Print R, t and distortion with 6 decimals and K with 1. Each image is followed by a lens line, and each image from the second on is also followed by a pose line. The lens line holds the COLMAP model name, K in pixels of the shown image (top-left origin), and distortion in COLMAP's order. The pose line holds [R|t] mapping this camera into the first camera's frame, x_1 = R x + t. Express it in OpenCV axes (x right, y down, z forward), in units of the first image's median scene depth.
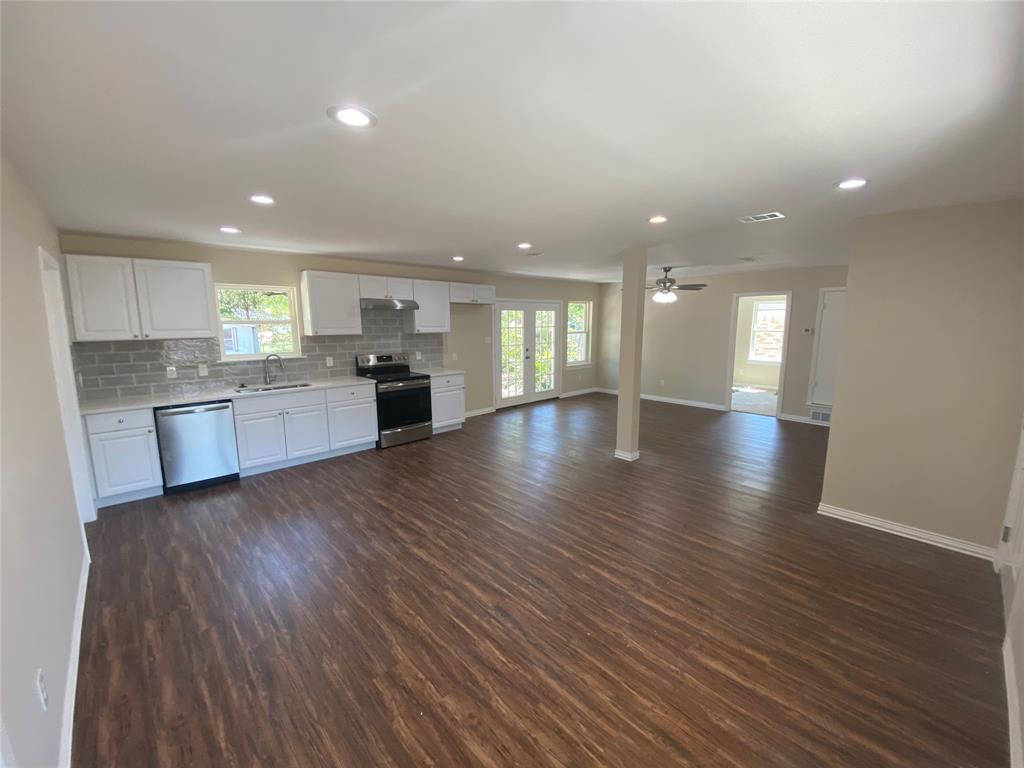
lens RADIAL K [[408.0, 0, 520.9], [0, 408.0, 386.8], [0, 0, 1]] dist [0.030613, -0.027144]
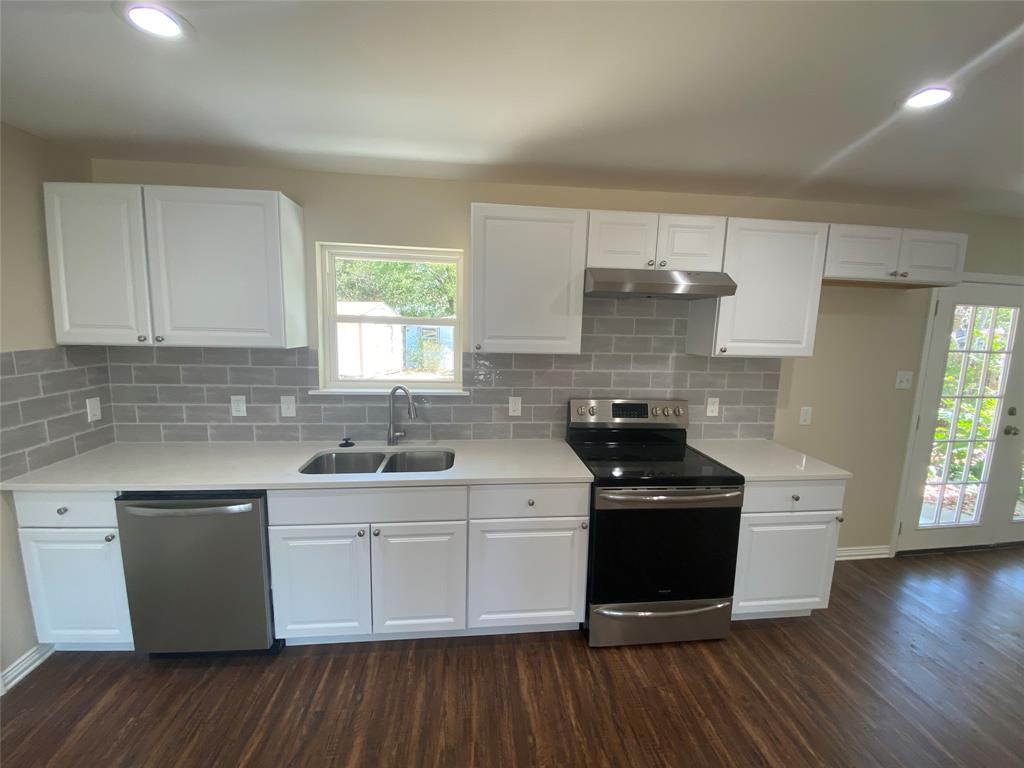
lens RADIAL K [[417.3, 0, 515.2], [0, 417.3, 381.0], [0, 0, 1]] dist [0.035931, -0.029464]
pose [[0.792628, 0.102941, -0.600953, -0.181475], [-0.124000, 0.992261, 0.006421, -0.095376], [0.596963, 0.069429, 0.799259, 0.622955]]
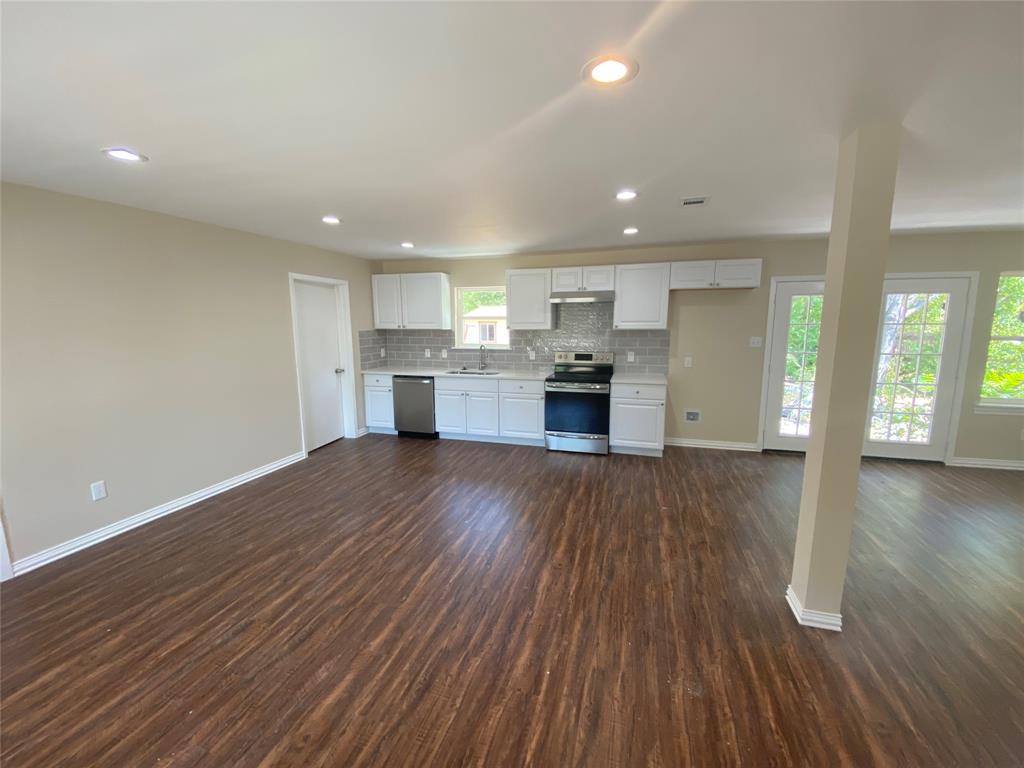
lens RADIAL K [[417.3, 0, 515.2], [0, 417.3, 381.0], [0, 0, 1]] dist [0.035931, -0.029464]
pose [[0.491141, 0.130646, -0.861227, 0.441677], [-0.132886, 0.988354, 0.074148, -0.069744], [0.860884, 0.078028, 0.502782, 0.442489]]
